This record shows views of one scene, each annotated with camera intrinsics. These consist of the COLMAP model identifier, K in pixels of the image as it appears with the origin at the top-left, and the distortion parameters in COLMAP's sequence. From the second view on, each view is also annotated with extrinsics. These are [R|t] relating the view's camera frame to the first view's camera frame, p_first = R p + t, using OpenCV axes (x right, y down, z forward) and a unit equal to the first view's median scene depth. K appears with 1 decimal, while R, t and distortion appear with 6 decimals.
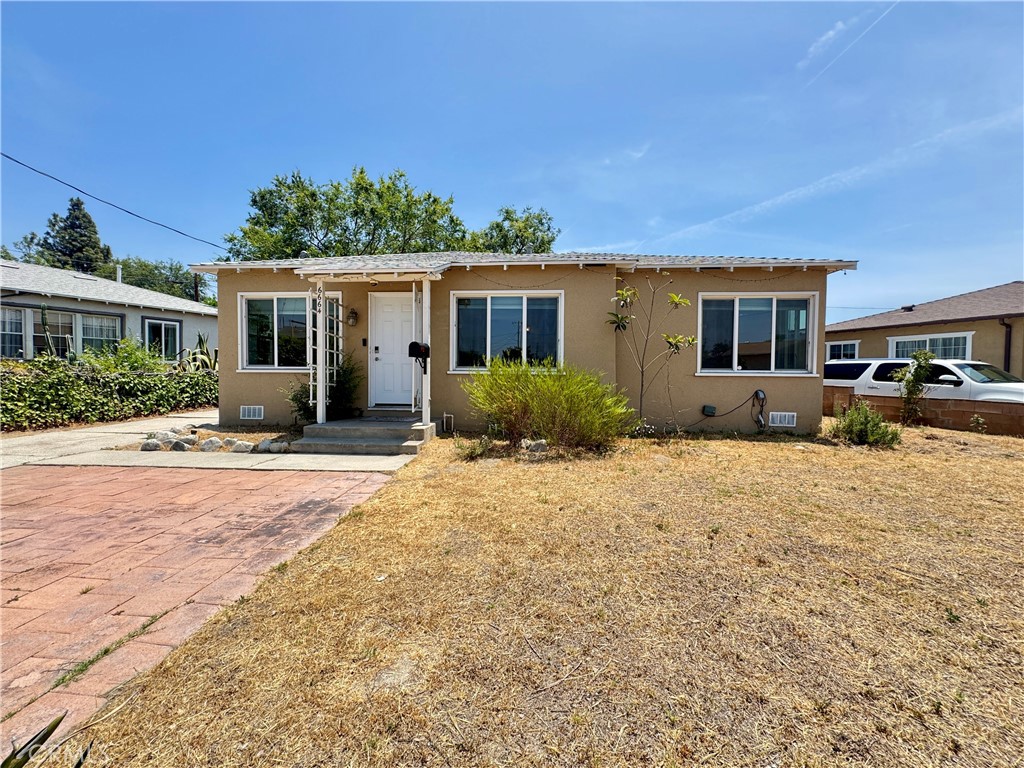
lens RADIAL K [[420.9, 0, 501.1], [0, 420.9, 370.7], [0, 0, 1]] dist [-0.005988, 0.001529]
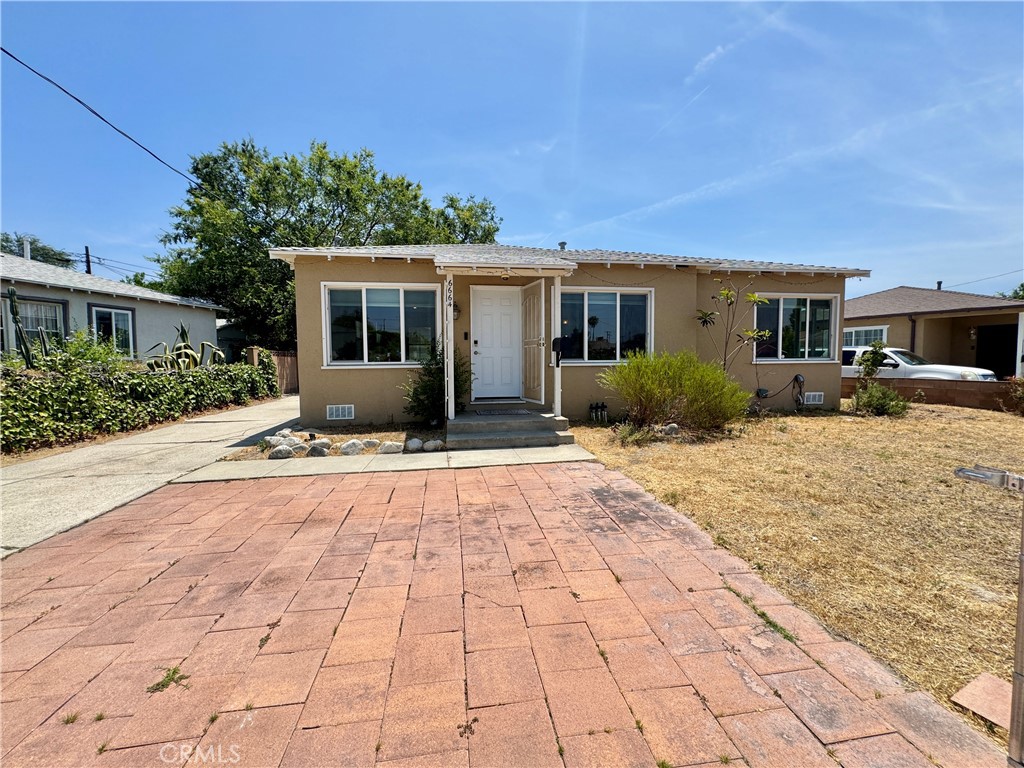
lens RADIAL K [[420.9, 0, 508.2], [0, 420.9, 376.7], [0, 0, 1]] dist [-0.005988, 0.001529]
pose [[0.973579, -0.025236, 0.226952, -0.441894], [0.016367, 0.999030, 0.040878, -0.010846], [-0.227764, -0.036083, 0.973048, 0.012950]]
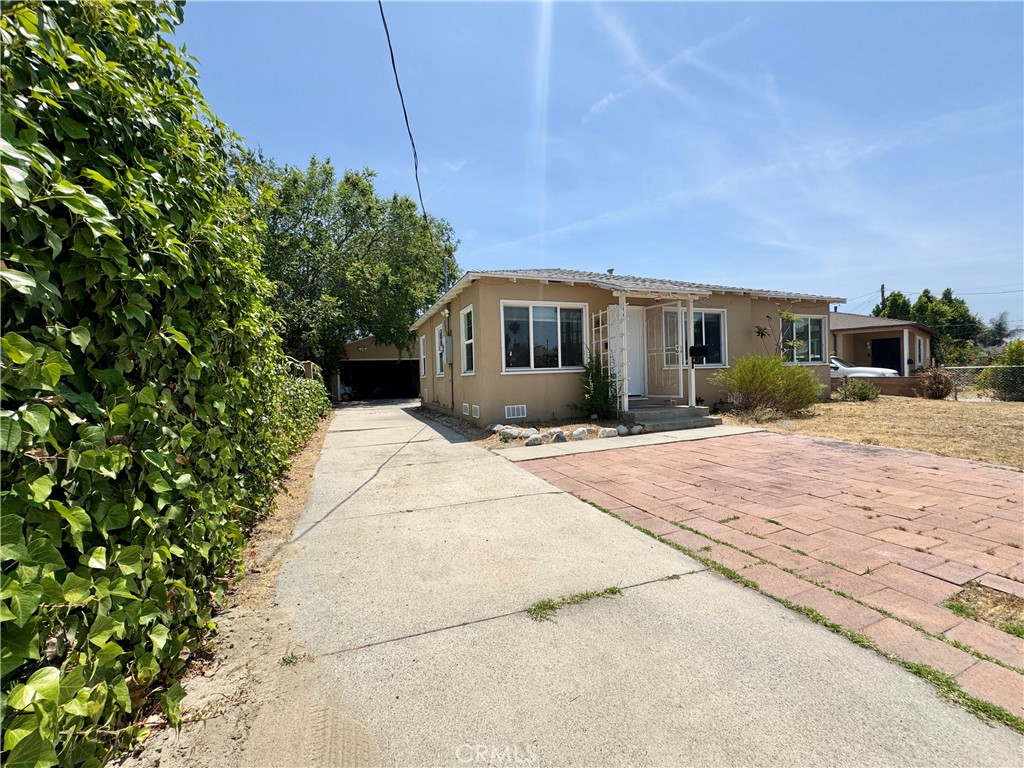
lens RADIAL K [[420.9, 0, 511.2], [0, 420.9, 380.8], [0, 0, 1]] dist [-0.005988, 0.001529]
pose [[0.896035, -0.040677, 0.442117, -1.078528], [0.037301, 0.999171, 0.016330, 0.002556], [-0.442415, 0.001859, 0.896809, 0.034864]]
